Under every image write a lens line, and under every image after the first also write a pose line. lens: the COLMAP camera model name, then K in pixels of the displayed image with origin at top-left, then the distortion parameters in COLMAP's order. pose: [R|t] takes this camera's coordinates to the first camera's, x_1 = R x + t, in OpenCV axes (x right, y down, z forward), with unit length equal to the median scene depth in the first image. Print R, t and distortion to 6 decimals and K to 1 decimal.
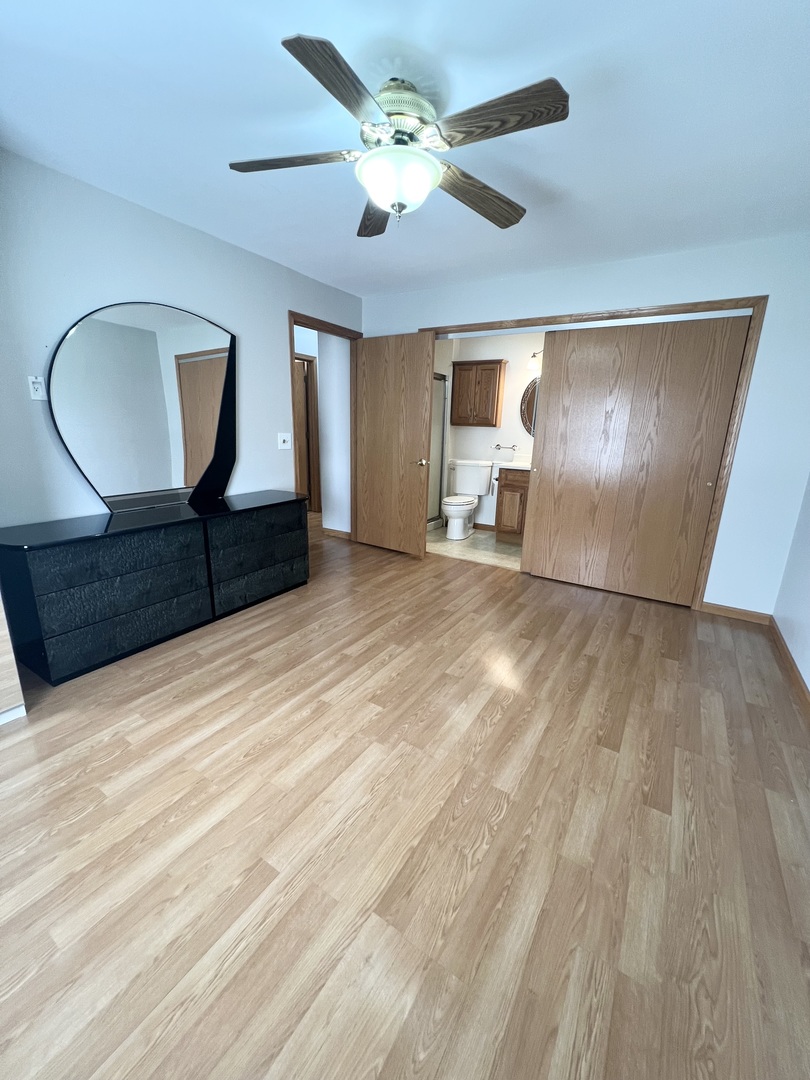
lens RADIAL K [[433.1, 0, 407.3], [0, 433.1, 532.4], [0, 0, 1]] dist [0.002601, 0.000326]
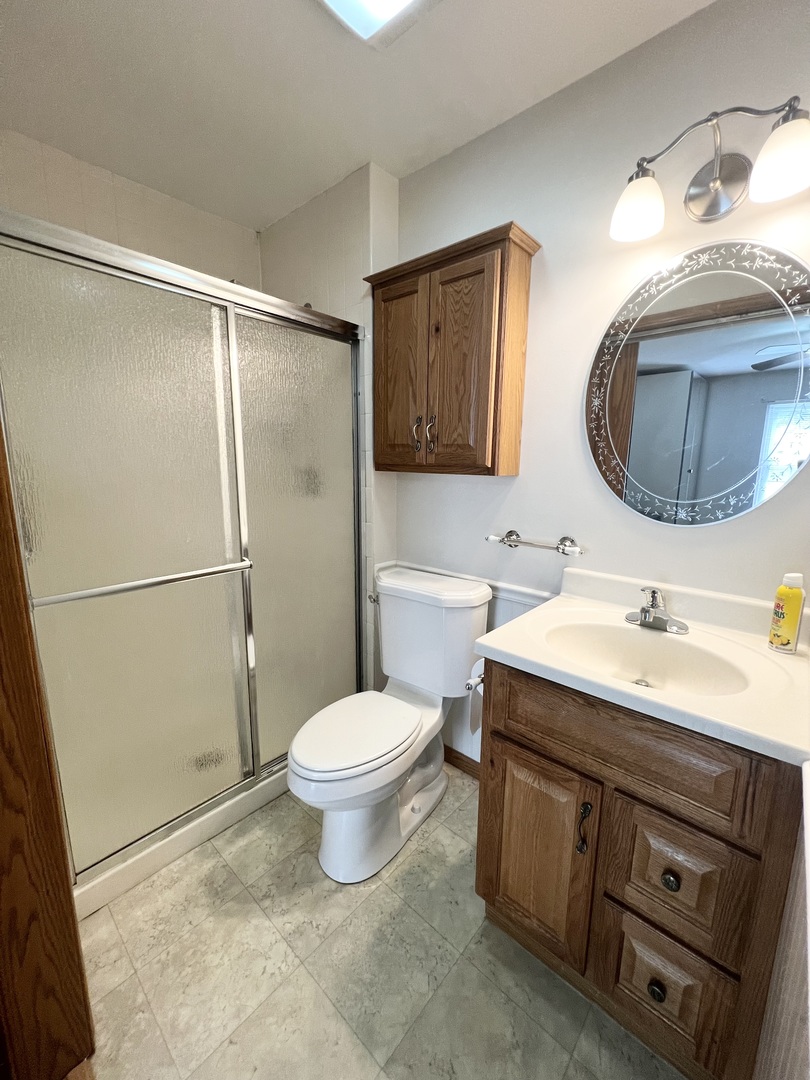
lens RADIAL K [[433.1, 0, 411.4], [0, 433.1, 537.5], [0, 0, 1]] dist [0.002601, 0.000326]
pose [[0.986704, 0.013737, -0.161945, 0.193716], [-0.026149, 0.996858, -0.074767, -0.177512], [0.160410, 0.078007, 0.983963, 0.703451]]
